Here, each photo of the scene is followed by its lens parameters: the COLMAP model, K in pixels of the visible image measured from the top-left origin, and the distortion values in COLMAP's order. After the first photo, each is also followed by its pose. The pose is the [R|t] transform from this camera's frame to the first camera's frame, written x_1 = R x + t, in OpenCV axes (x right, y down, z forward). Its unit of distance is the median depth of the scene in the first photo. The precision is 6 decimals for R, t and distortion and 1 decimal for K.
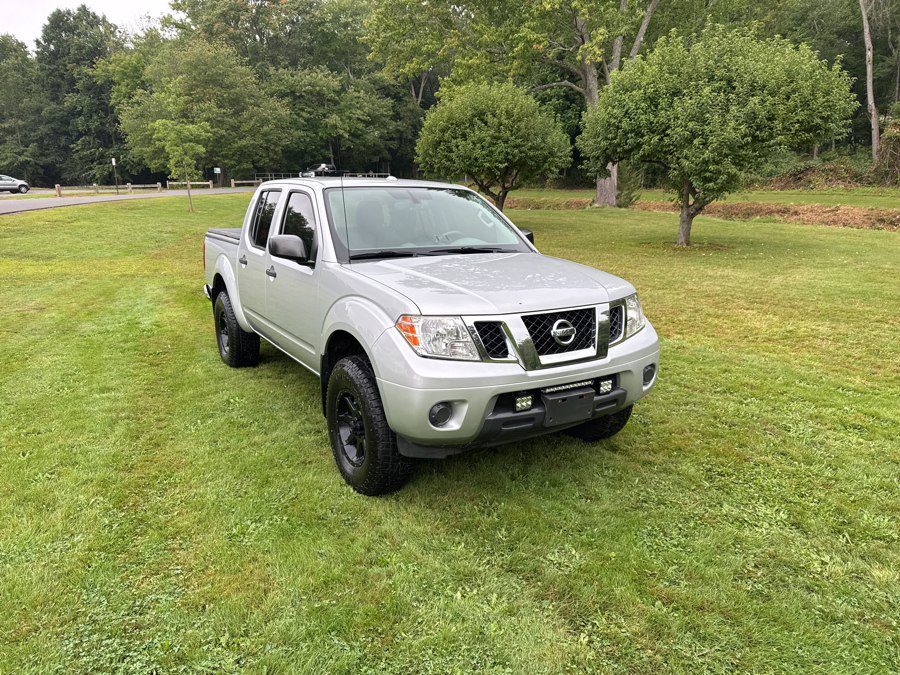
lens RADIAL K [[631.7, 0, 449.7], [0, 631.7, 339.6], [0, 0, 1]] dist [0.035445, -0.044732]
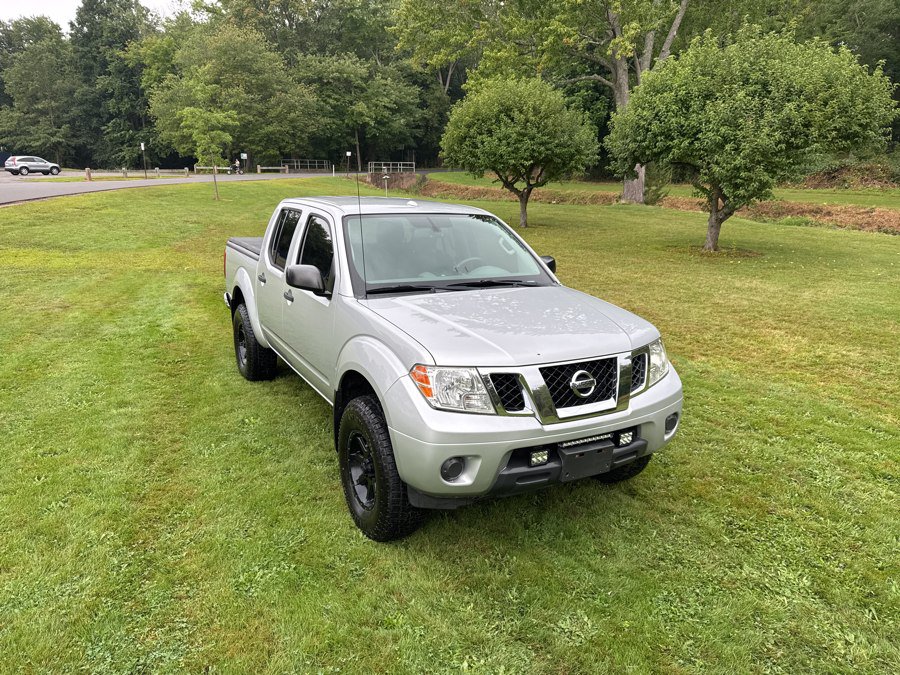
lens RADIAL K [[632.5, 0, 447.9], [0, 632.5, 336.6], [0, 0, 1]] dist [0.033372, -0.042399]
pose [[0.998969, 0.029373, -0.034615, 0.001320], [-0.028873, 0.999473, 0.014847, -0.023586], [0.035033, -0.013832, 0.999290, 0.006207]]
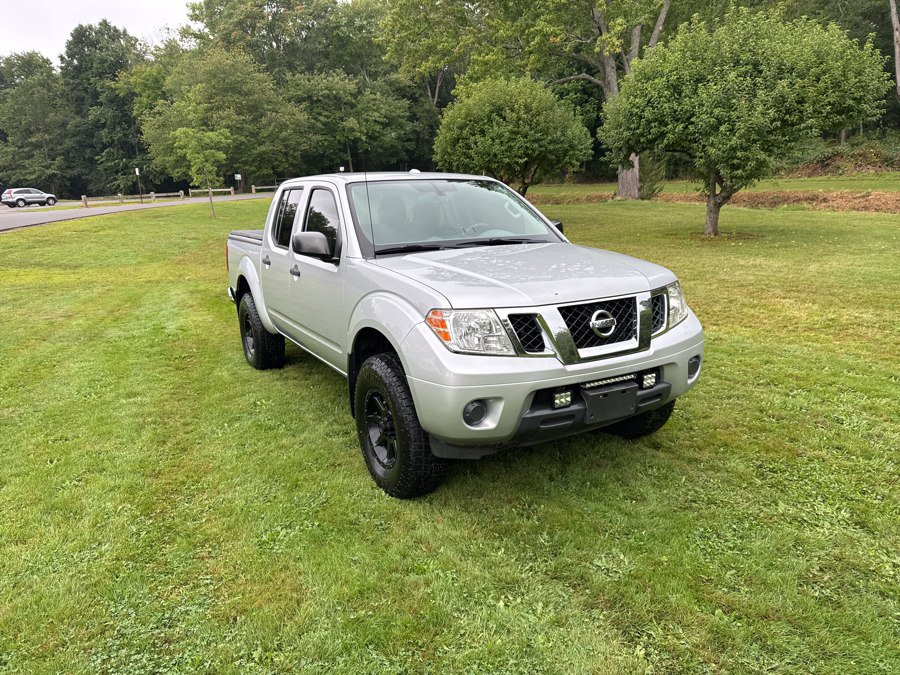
lens RADIAL K [[632.1, 0, 446.1], [0, 632.1, 337.7], [0, 0, 1]] dist [0.037312, -0.048687]
pose [[0.998939, -0.023769, -0.039456, -0.004386], [0.023679, 0.999716, -0.002765, 0.001699], [0.039510, 0.001828, 0.999217, 0.011227]]
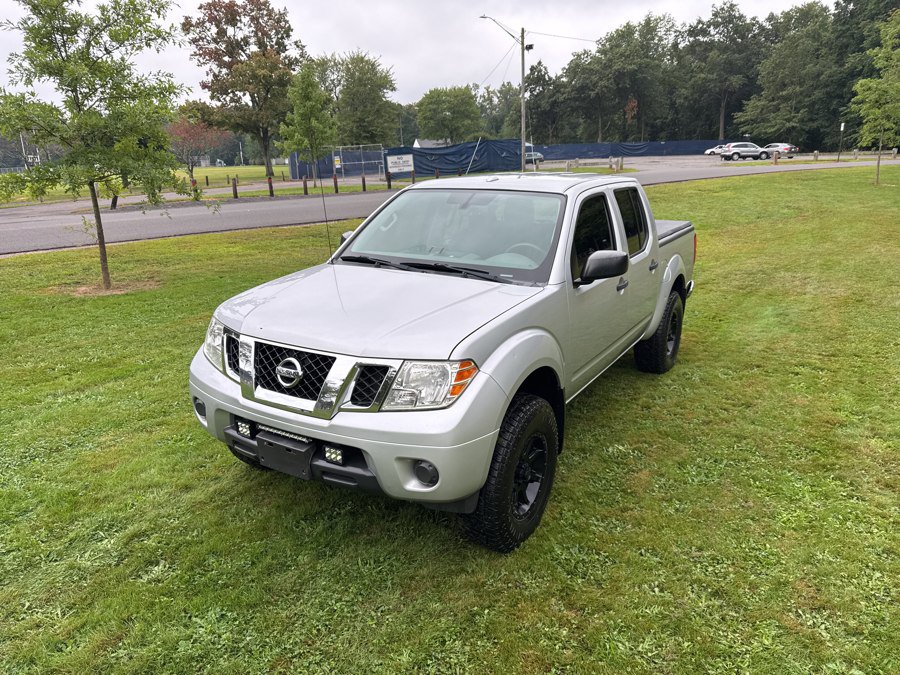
lens RADIAL K [[640.6, 0, 446.2], [0, 640.6, 335.3], [0, 0, 1]] dist [0.013093, -0.020216]
pose [[0.469904, 0.231668, -0.851775, 0.263241], [-0.193038, 0.968559, 0.156937, -0.062393], [0.861352, 0.090679, 0.499851, 0.187089]]
